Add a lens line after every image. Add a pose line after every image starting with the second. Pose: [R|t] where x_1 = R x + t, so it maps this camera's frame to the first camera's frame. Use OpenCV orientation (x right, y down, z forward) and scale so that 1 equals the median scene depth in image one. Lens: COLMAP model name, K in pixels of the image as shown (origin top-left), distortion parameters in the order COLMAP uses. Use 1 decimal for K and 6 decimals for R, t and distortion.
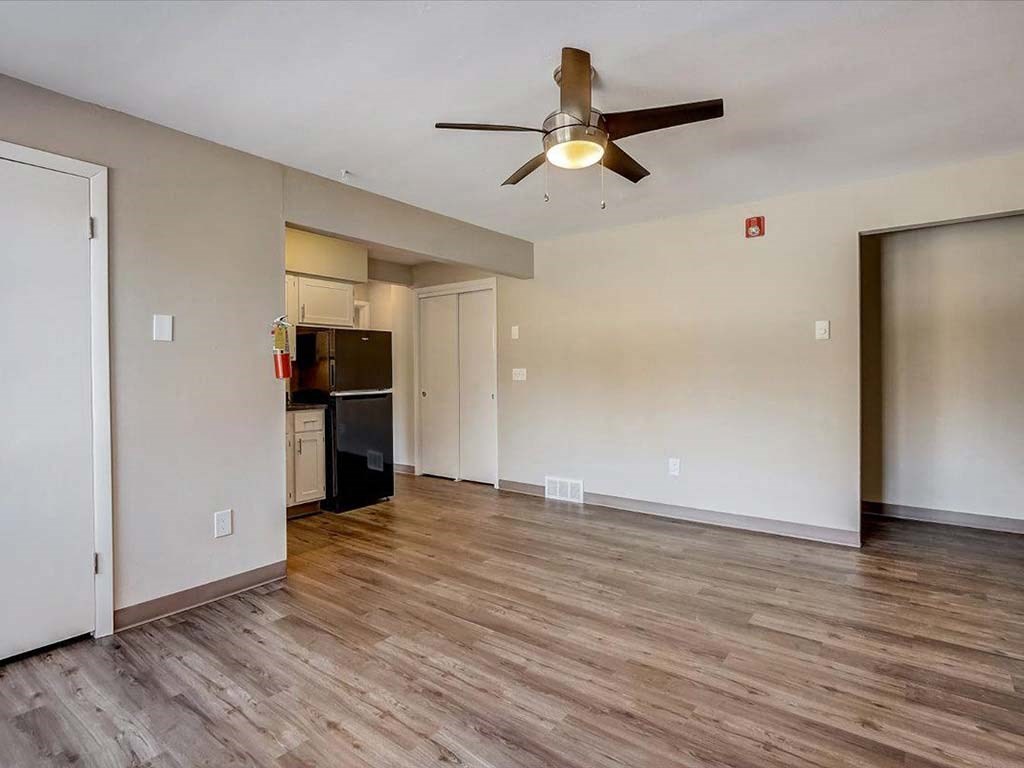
lens RADIAL K [[534.5, 0, 508.8], [0, 534.5, 376.1], [0, 0, 1]] dist [-0.012853, 0.000242]
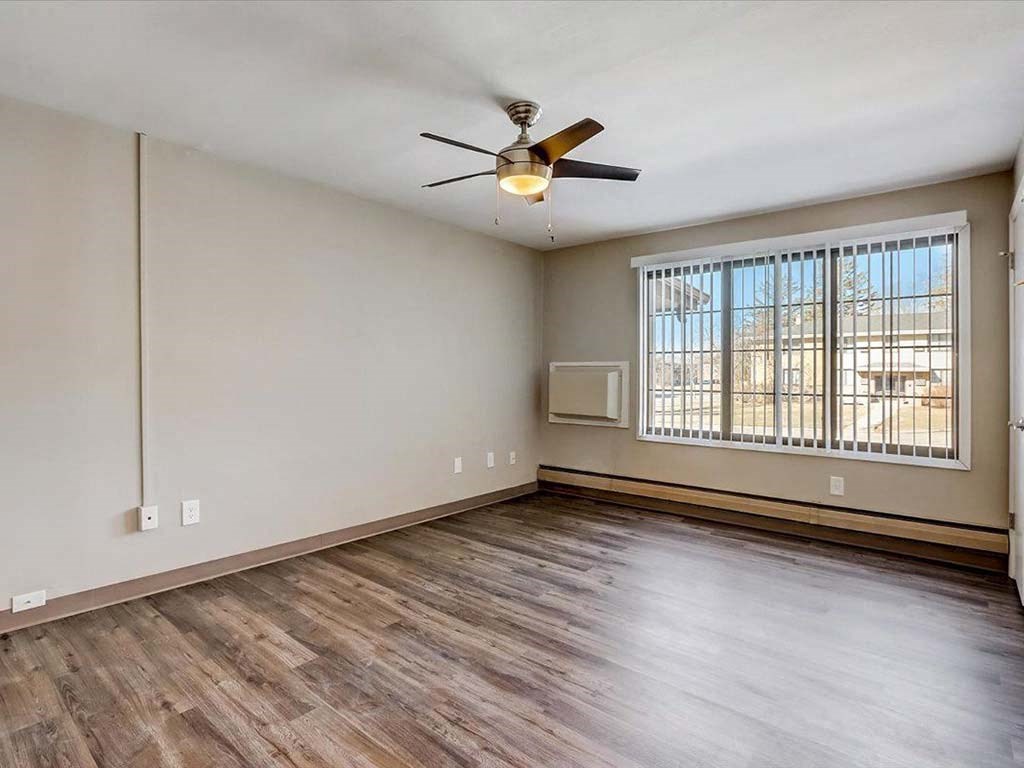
lens RADIAL K [[534.5, 0, 508.8], [0, 534.5, 376.1], [0, 0, 1]] dist [-0.012853, 0.000242]
pose [[-0.999126, 0.002951, 0.041691, 0.084450], [0.003395, 0.999938, 0.010593, -0.010048], [-0.041657, 0.010725, -0.999074, 1.631856]]
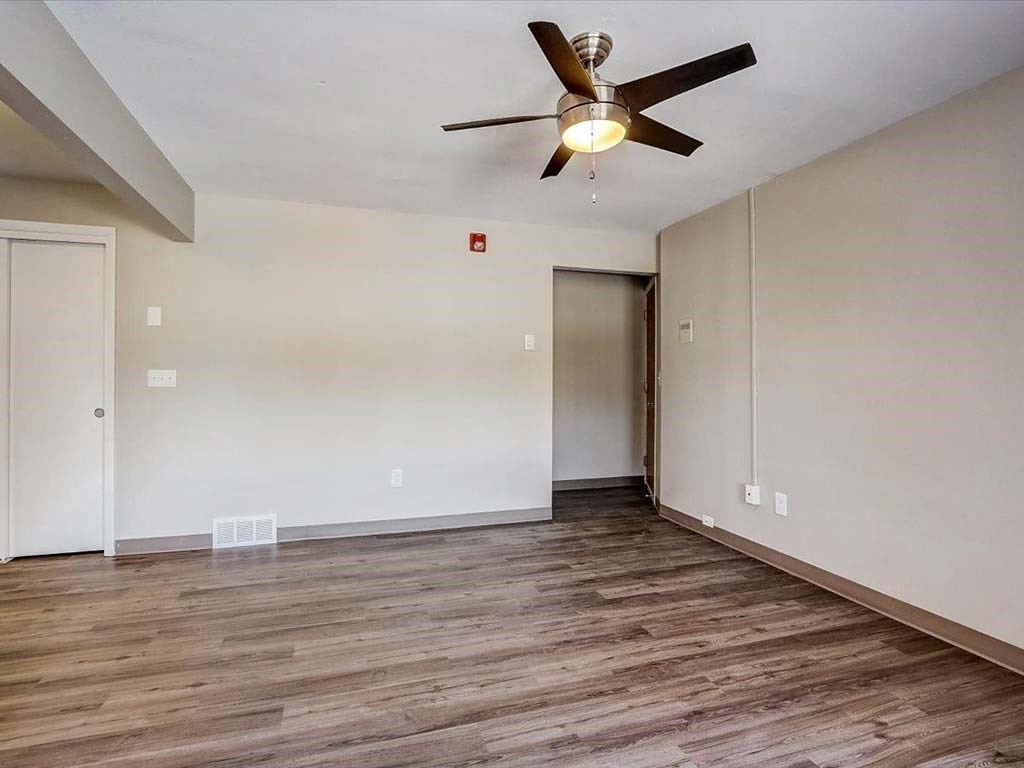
lens RADIAL K [[534.5, 0, 508.8], [0, 534.5, 376.1], [0, 0, 1]] dist [-0.012853, 0.000242]
pose [[0.565000, 0.008860, 0.825043, -0.530613], [-0.000666, 0.999947, -0.010282, 0.001165], [-0.825090, 0.005260, 0.564976, 0.462289]]
